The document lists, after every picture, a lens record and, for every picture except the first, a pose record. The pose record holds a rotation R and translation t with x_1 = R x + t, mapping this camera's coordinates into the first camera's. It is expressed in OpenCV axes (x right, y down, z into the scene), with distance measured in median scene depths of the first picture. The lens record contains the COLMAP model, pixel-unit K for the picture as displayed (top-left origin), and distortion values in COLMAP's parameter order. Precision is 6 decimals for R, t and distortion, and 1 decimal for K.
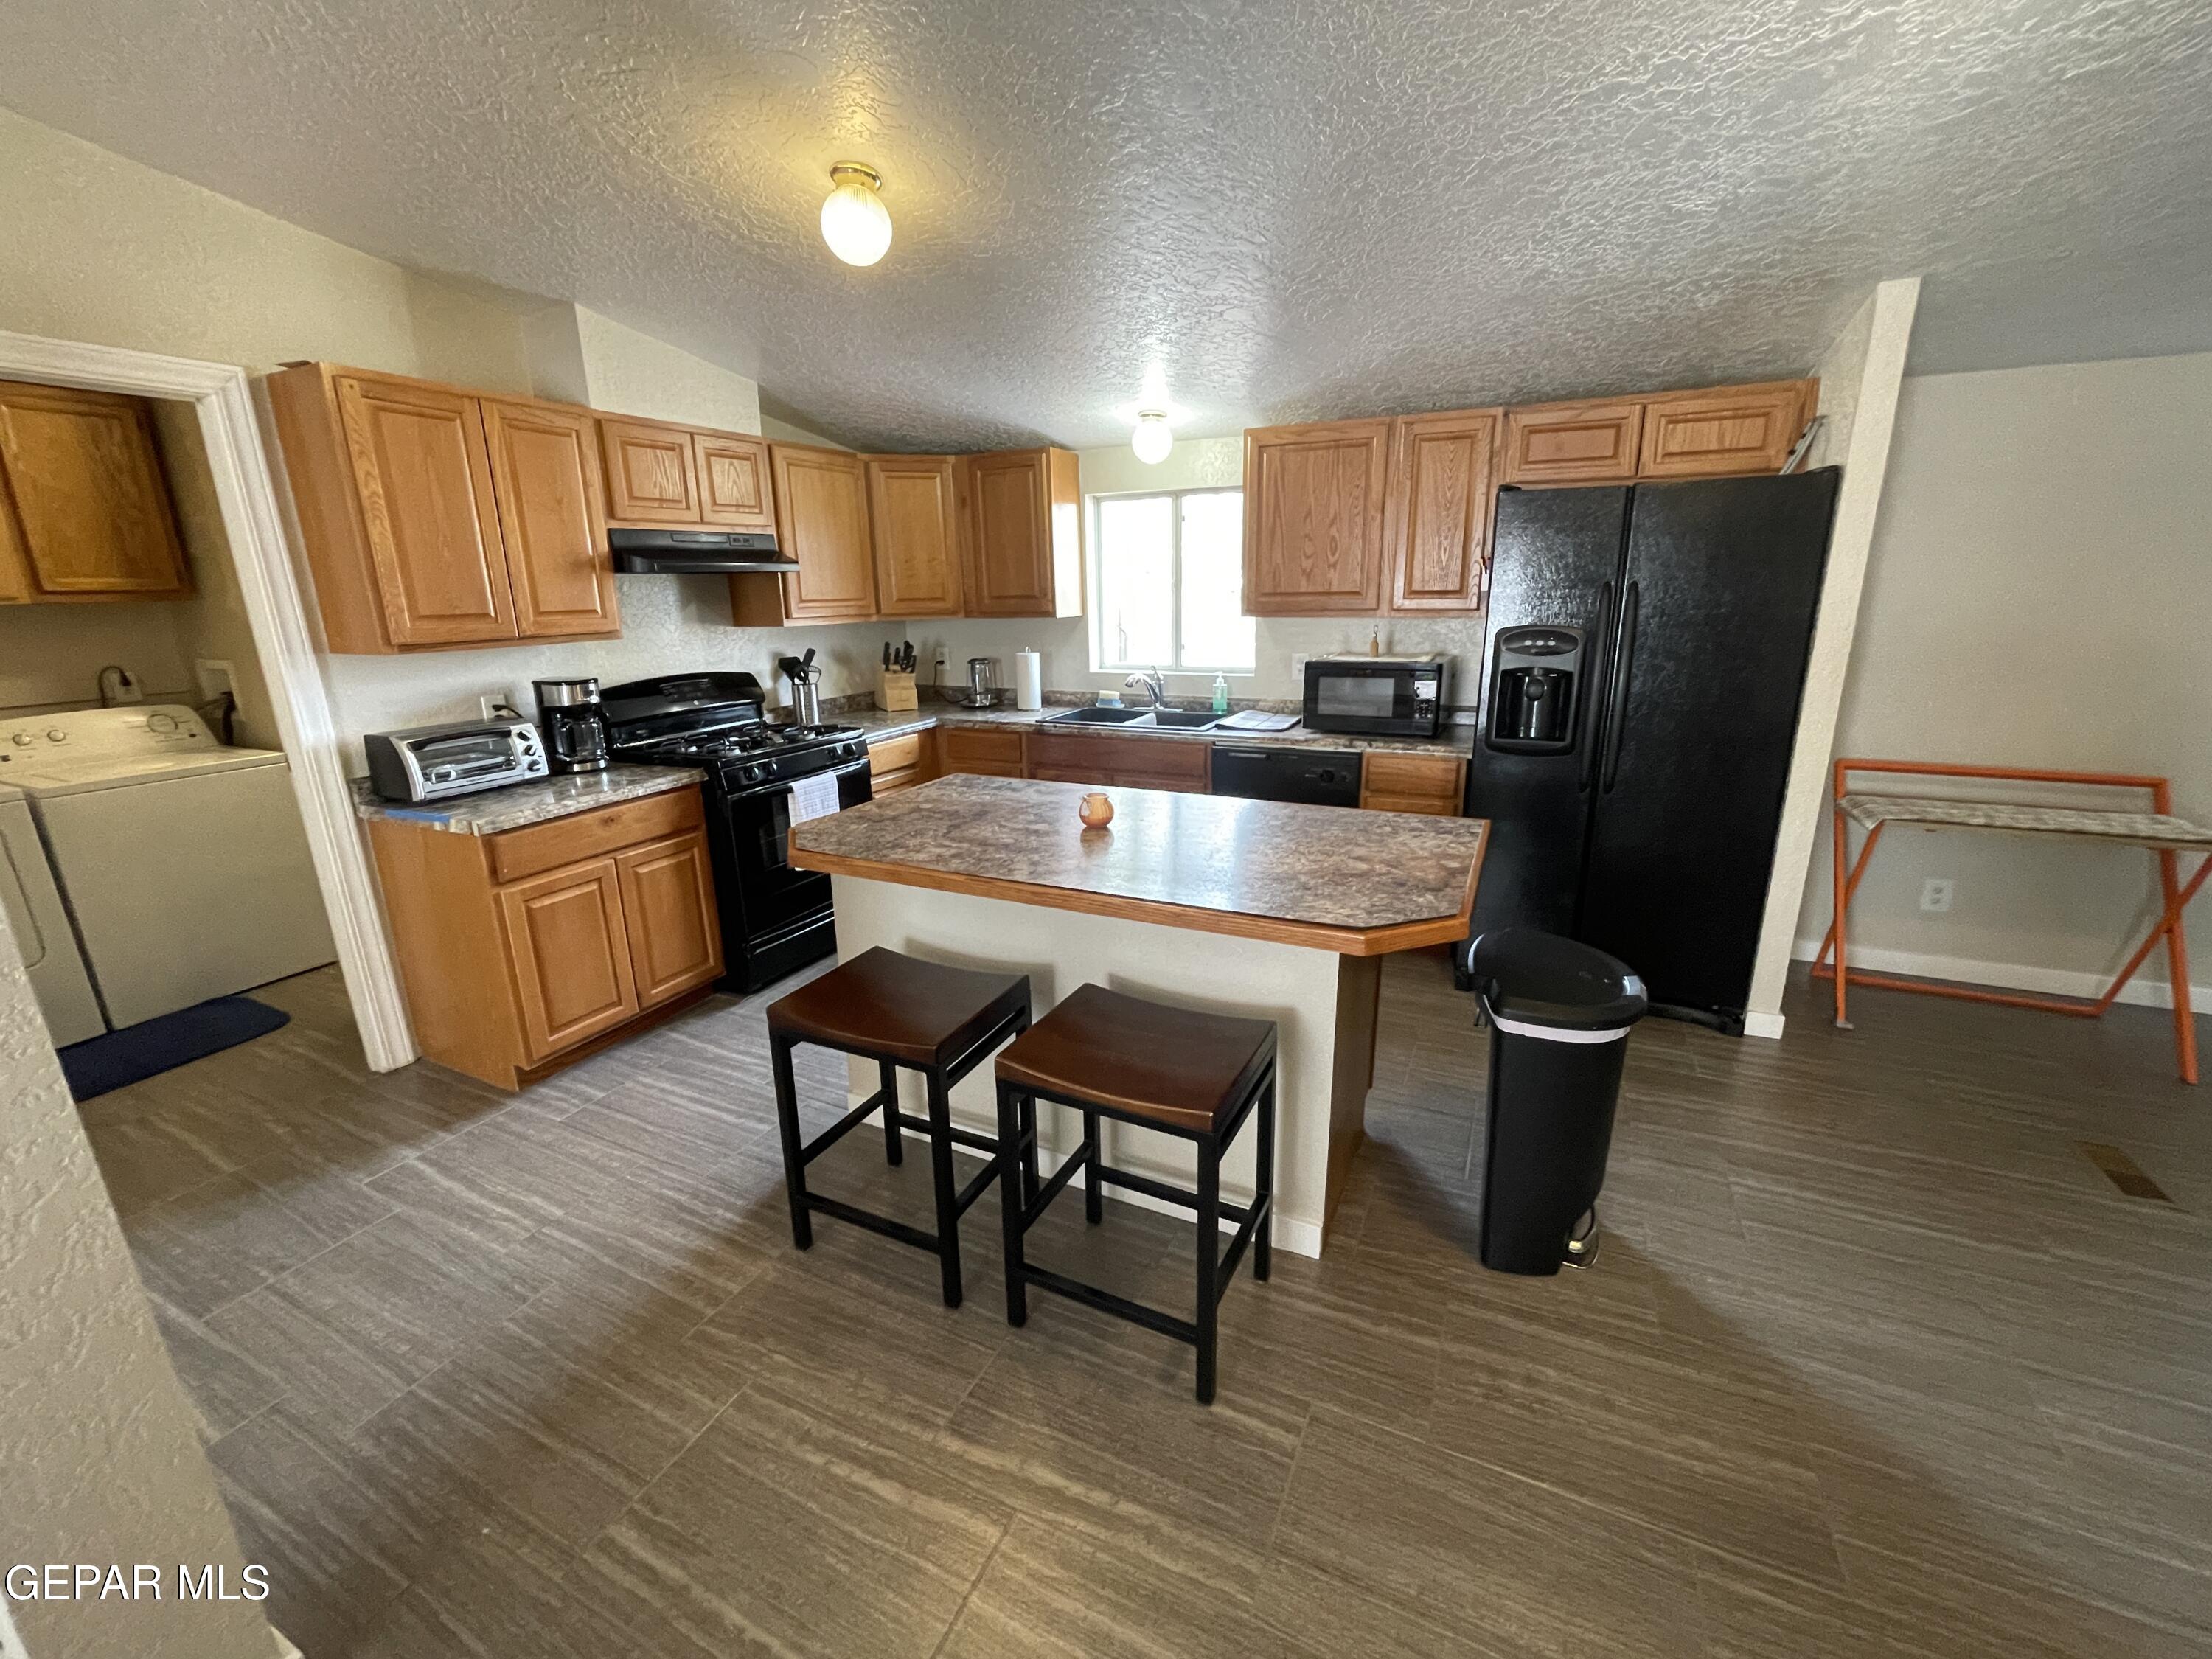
lens RADIAL K [[894.8, 0, 1103.8], [0, 894.8, 838.5], [0, 0, 1]] dist [-0.004212, 0.000962]
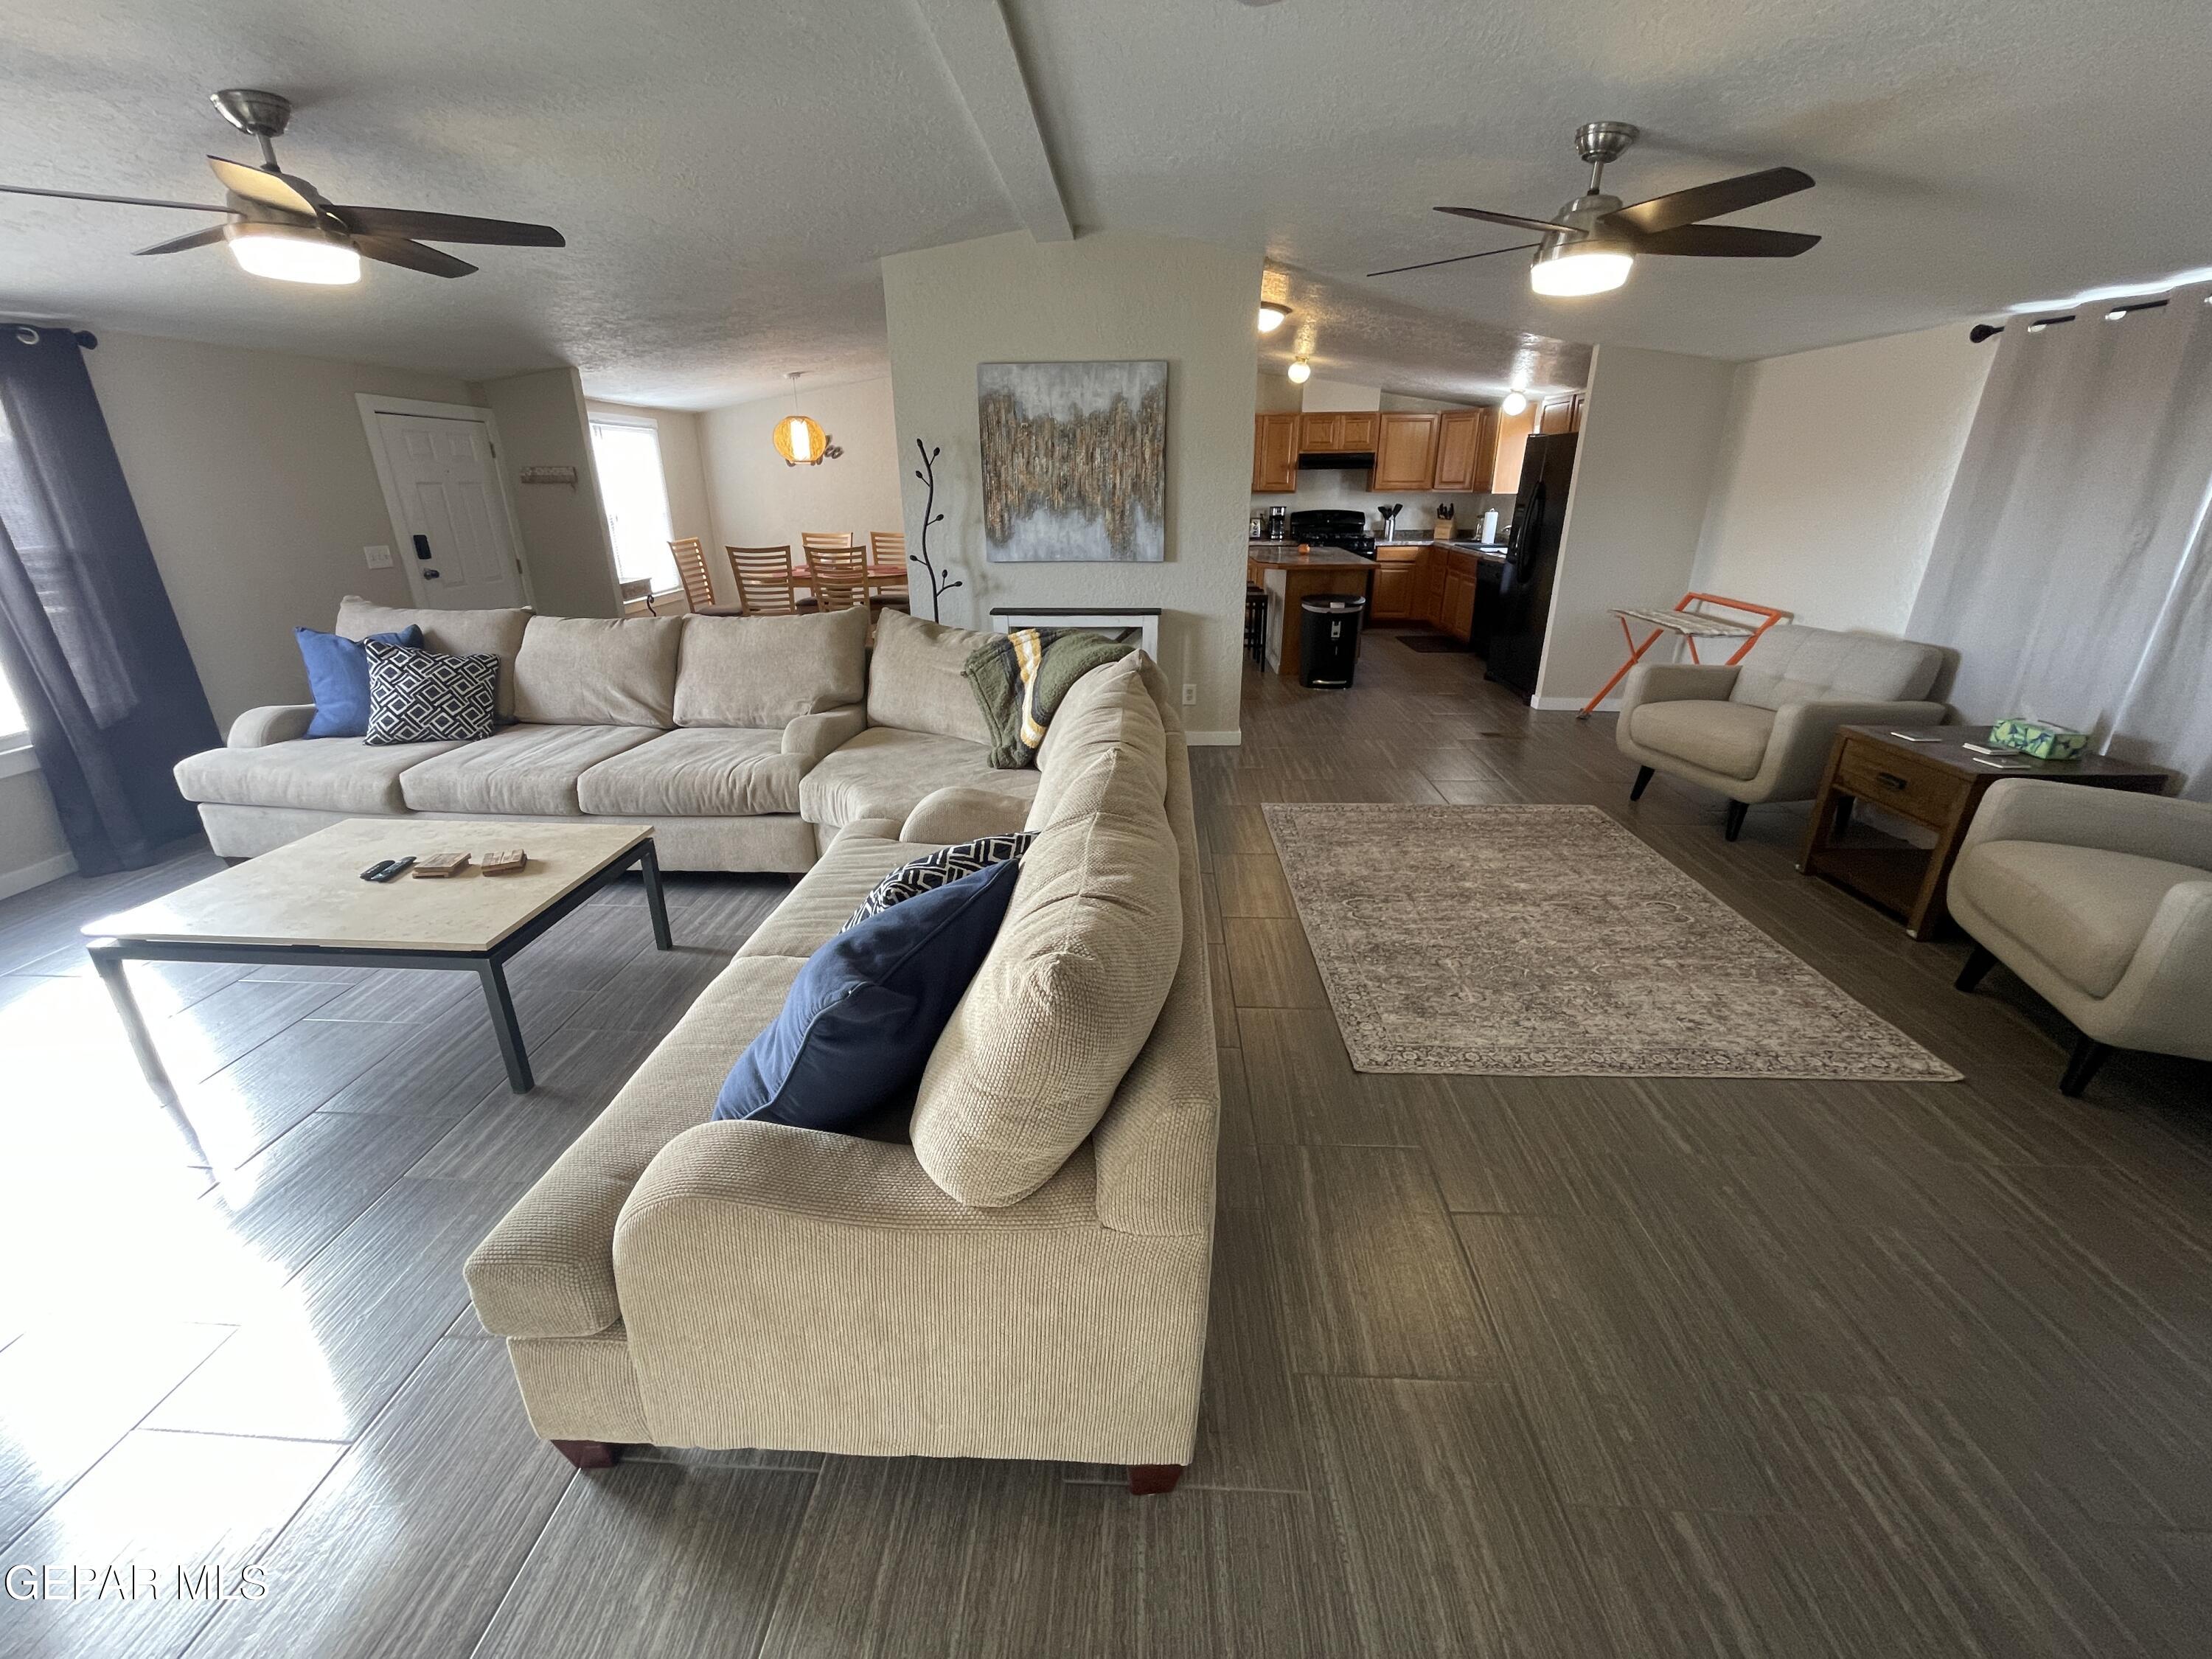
lens RADIAL K [[894.8, 0, 1104.6], [0, 894.8, 826.8], [0, 0, 1]] dist [-0.004212, 0.000962]
pose [[0.386923, 0.349837, -0.853173, 1.583550], [-0.253372, 0.929960, 0.266415, 0.125929], [0.886619, 0.113088, 0.448462, -0.547879]]
